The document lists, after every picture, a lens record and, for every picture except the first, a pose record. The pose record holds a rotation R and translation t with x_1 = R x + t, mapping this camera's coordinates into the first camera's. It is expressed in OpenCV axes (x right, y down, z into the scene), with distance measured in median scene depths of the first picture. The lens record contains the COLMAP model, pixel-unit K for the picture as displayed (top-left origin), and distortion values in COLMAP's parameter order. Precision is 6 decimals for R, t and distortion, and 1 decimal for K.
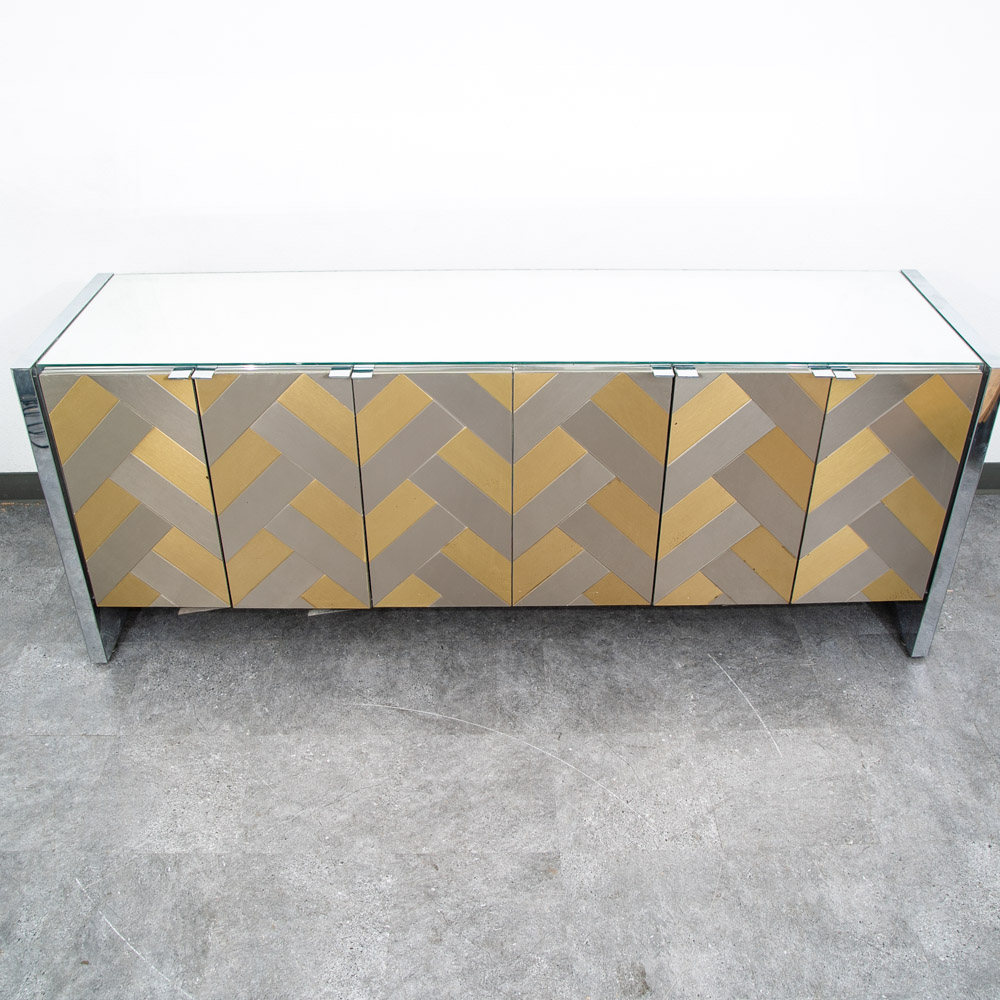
lens RADIAL K [[994.8, 0, 500.0], [0, 994.8, 500.0], [0, 0, 1]] dist [-0.105806, 0.050728]
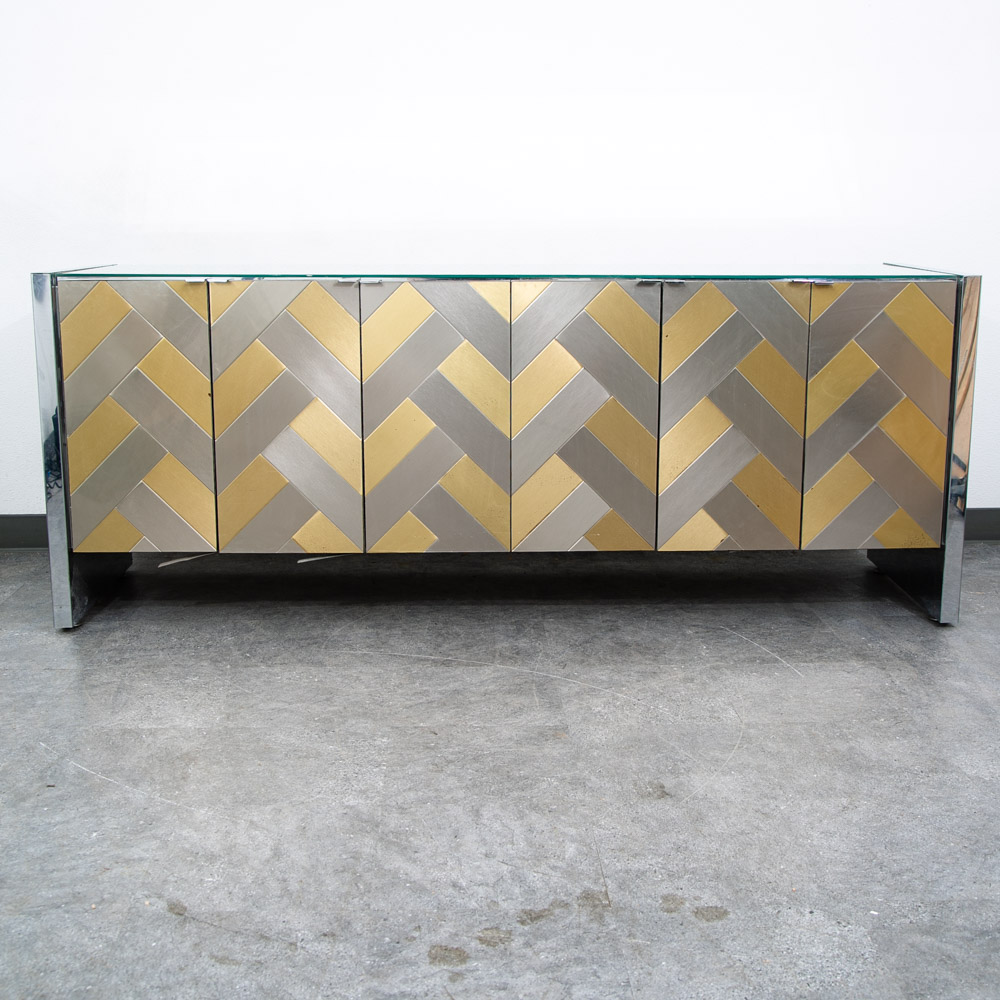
lens RADIAL K [[1256.6, 0, 500.0], [0, 1256.6, 500.0], [0, 0, 1]] dist [-0.030890, 0.007525]
pose [[0.999819, -0.005190, 0.018307, -0.023399], [0.011310, 0.935790, -0.352376, 0.564409], [-0.015302, 0.352520, 0.935679, -0.183173]]
